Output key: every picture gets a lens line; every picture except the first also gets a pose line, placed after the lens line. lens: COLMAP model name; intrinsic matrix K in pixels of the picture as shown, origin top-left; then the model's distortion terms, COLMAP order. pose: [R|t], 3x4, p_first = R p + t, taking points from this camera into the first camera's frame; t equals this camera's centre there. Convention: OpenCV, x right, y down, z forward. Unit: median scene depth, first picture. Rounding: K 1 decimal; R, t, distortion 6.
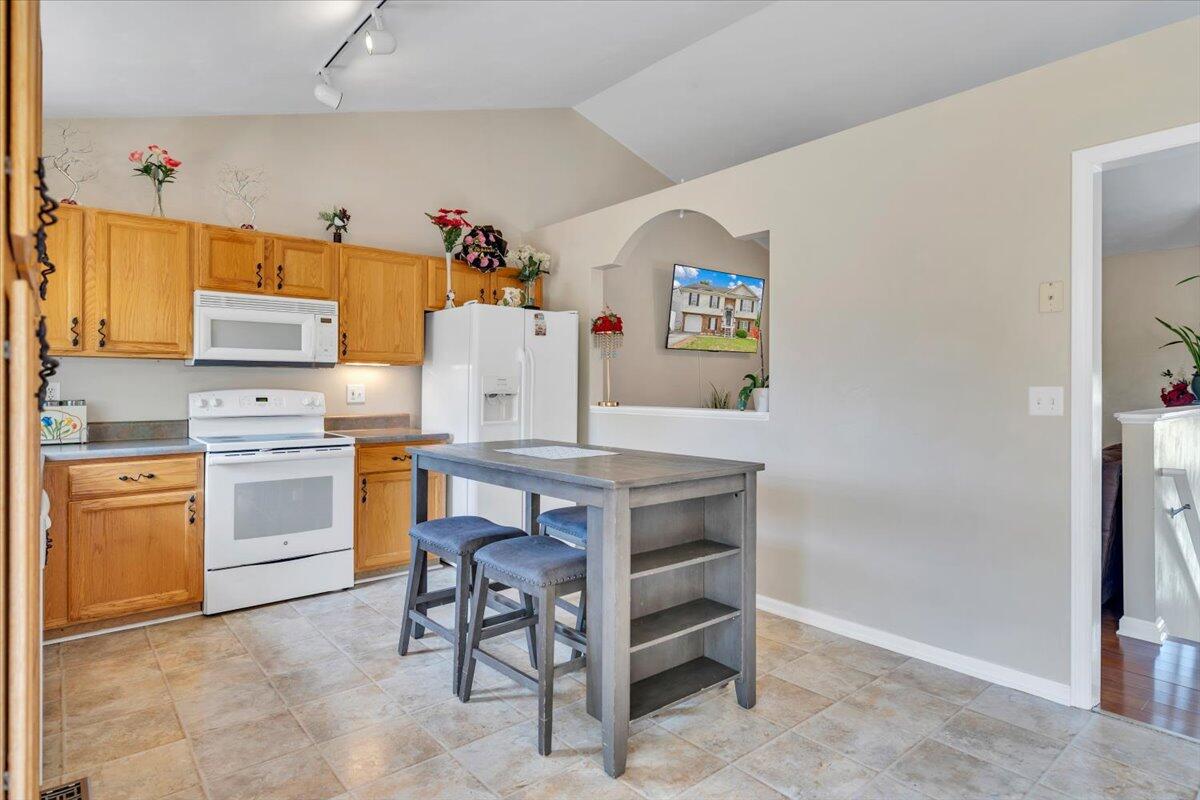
lens RADIAL K [[652.0, 0, 597.5], [0, 652.0, 381.7], [0, 0, 1]] dist [0.002627, -0.000071]
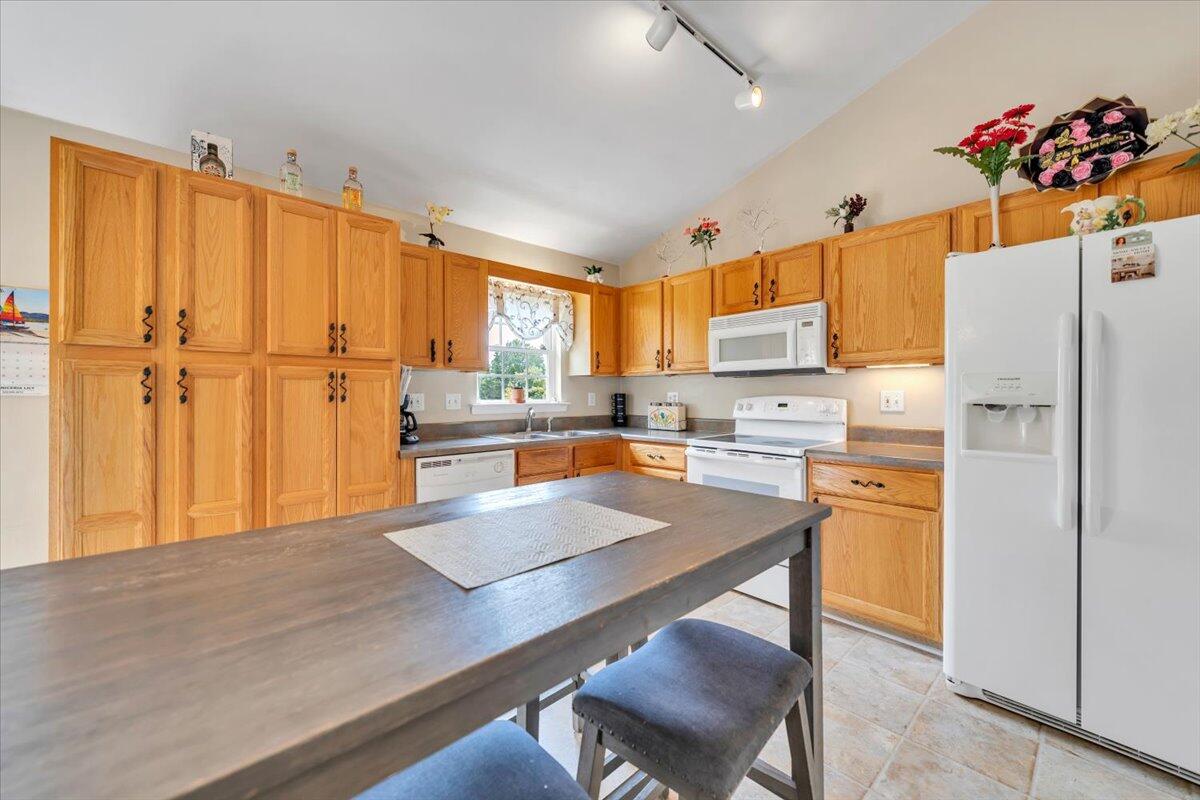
lens RADIAL K [[459.7, 0, 595.8], [0, 459.7, 394.4], [0, 0, 1]] dist [-0.000464, 0.000447]
pose [[0.034493, -0.002539, -0.999402, 0.244280], [0.011097, 0.999936, -0.002157, 0.007261], [0.999343, -0.011016, 0.034519, 0.660200]]
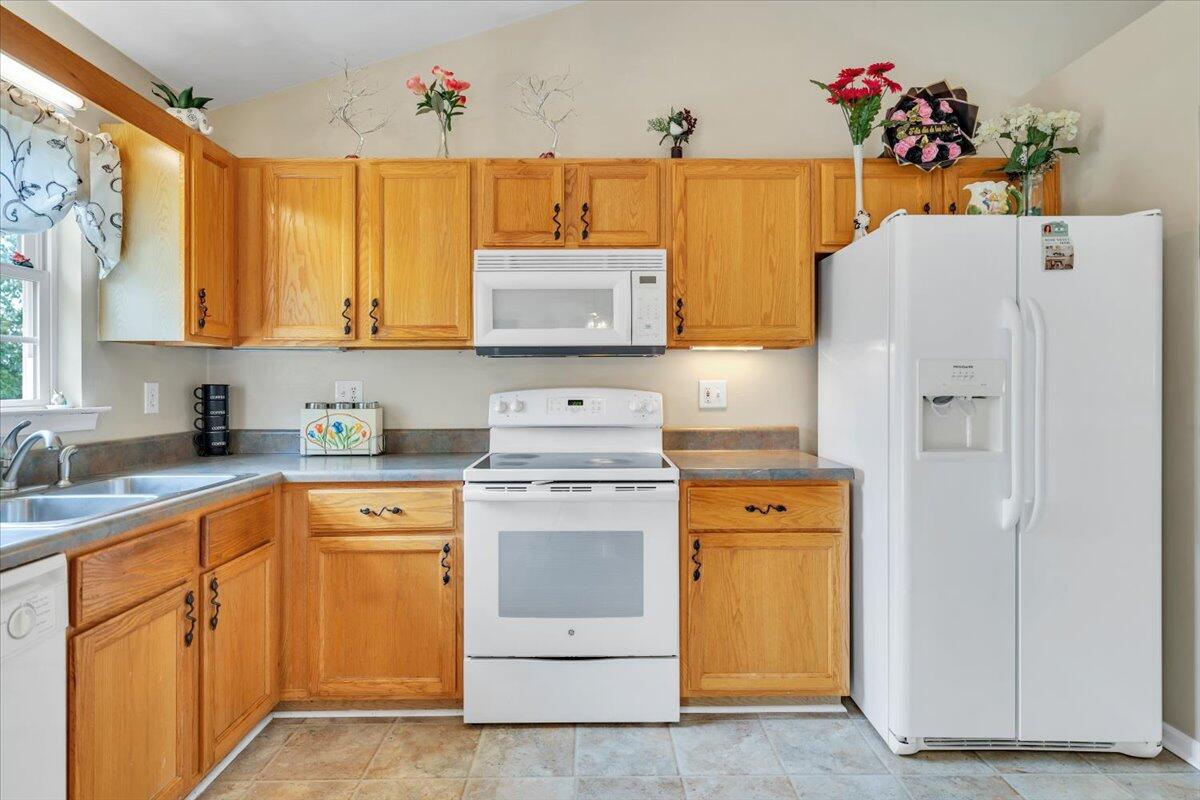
lens RADIAL K [[652.0, 0, 597.5], [0, 652.0, 381.7], [0, 0, 1]] dist [0.002627, -0.000071]
pose [[0.770283, -0.008741, -0.637642, -0.049016], [0.010767, 0.999942, -0.000701, 0.005510], [0.637611, -0.006325, 0.770333, 0.474205]]
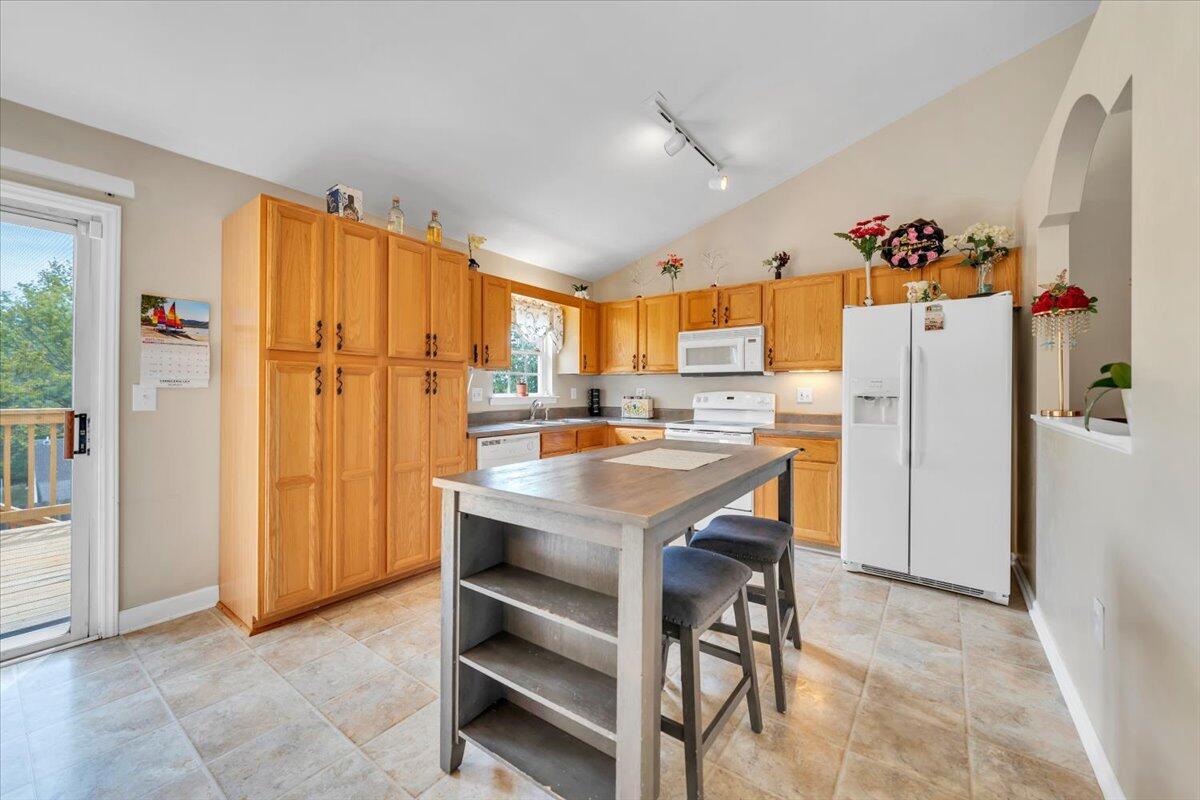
lens RADIAL K [[462.5, 0, 595.4], [0, 462.5, 389.3], [0, 0, 1]] dist [0.001071, -0.000039]
pose [[0.233035, -0.002777, -0.972464, 0.442785], [0.005905, 0.999982, -0.001440, 0.006932], [0.972450, -0.005406, 0.233048, 0.452261]]
